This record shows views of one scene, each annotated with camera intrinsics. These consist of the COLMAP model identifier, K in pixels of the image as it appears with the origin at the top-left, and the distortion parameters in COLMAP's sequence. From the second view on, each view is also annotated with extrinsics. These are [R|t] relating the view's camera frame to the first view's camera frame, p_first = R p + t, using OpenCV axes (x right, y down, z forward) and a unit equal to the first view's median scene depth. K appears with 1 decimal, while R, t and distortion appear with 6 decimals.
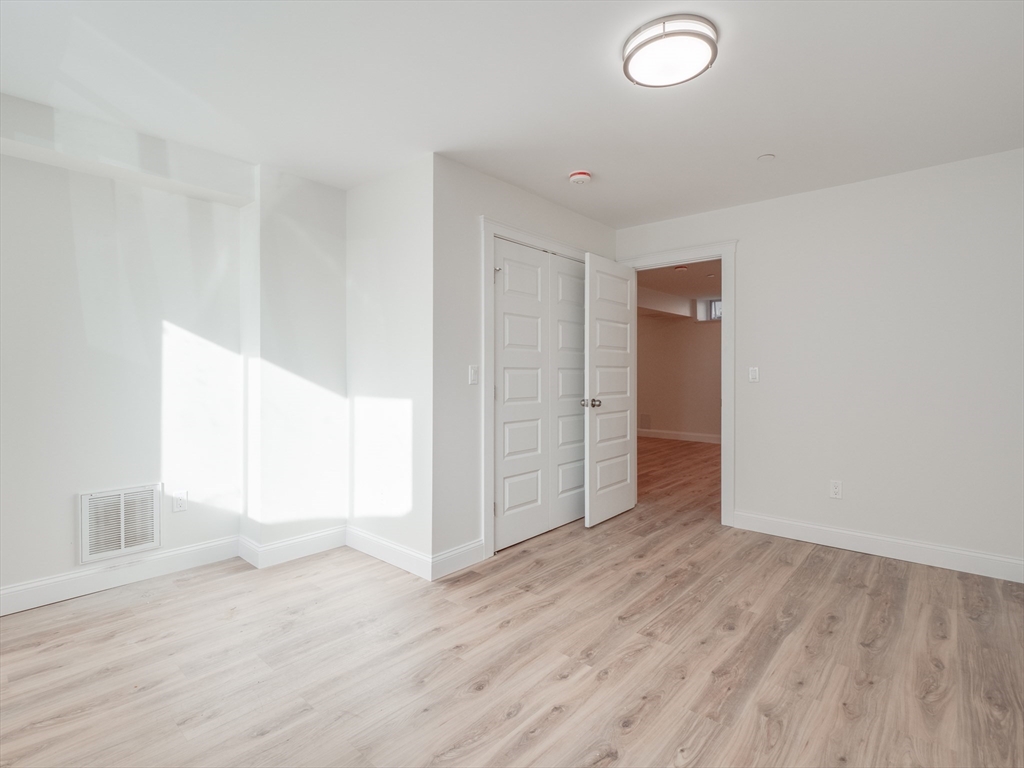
lens RADIAL K [[505.8, 0, 503.7], [0, 505.8, 364.0], [0, 0, 1]] dist [-0.013922, -0.000327]
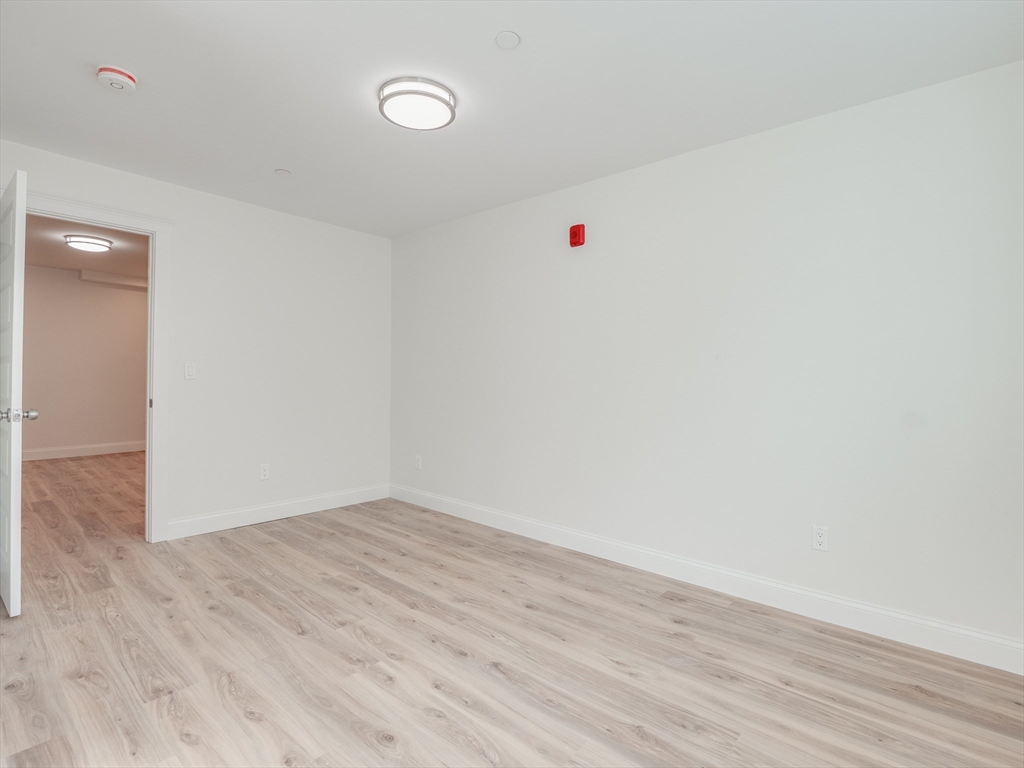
lens RADIAL K [[508.1, 0, 512.9], [0, 508.1, 381.4], [0, 0, 1]] dist [-0.010476, -0.001462]
pose [[-0.015751, -0.013369, 0.999787, -0.684263], [-0.034747, 0.999314, 0.012815, 0.010713], [-0.999272, -0.034538, -0.016205, 0.620244]]
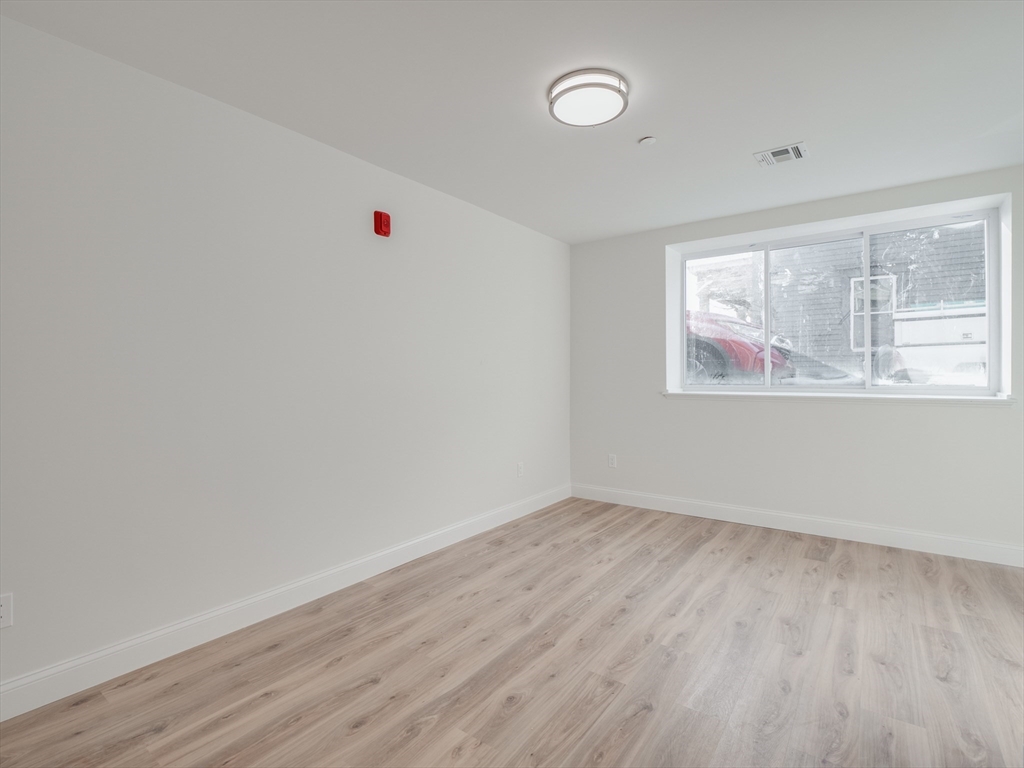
lens RADIAL K [[499.2, 0, 507.1], [0, 499.2, 373.7], [0, 0, 1]] dist [-0.008911, -0.001697]
pose [[-0.995466, 0.005172, -0.094974, 0.493089], [0.007493, 0.999682, -0.024098, 0.027406], [0.094819, -0.024700, -0.995188, 1.669167]]
